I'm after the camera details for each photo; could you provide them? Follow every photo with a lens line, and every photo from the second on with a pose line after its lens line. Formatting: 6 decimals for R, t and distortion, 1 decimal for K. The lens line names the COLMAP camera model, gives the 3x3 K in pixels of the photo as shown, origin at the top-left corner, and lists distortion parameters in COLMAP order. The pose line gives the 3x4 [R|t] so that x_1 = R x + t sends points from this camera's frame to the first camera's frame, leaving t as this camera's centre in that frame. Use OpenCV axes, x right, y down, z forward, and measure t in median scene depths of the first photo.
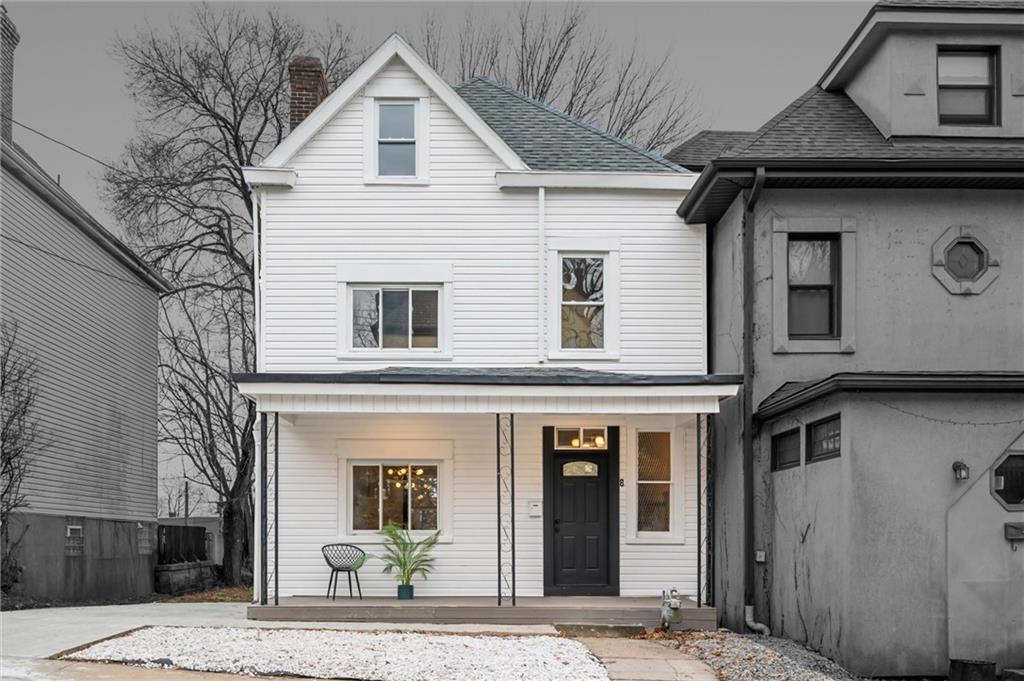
lens RADIAL K [[762.3, 0, 512.0], [0, 762.3, 340.5], [0, 0, 1]] dist [-0.016881, 0.000114]
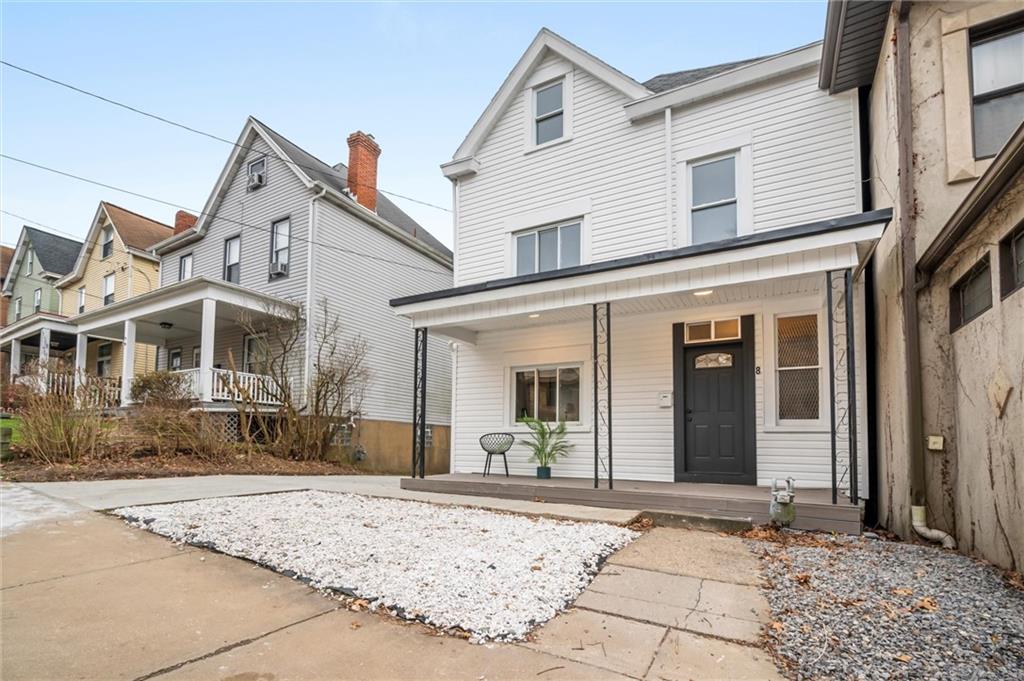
lens RADIAL K [[465.2, 0, 513.2], [0, 465.2, 360.4], [0, 0, 1]] dist [-0.004588, -0.001150]
pose [[0.875657, -0.076904, -0.476770, 0.169923], [0.112376, 0.992587, 0.046288, 0.123433], [0.469676, -0.094110, 0.877808, 0.373750]]
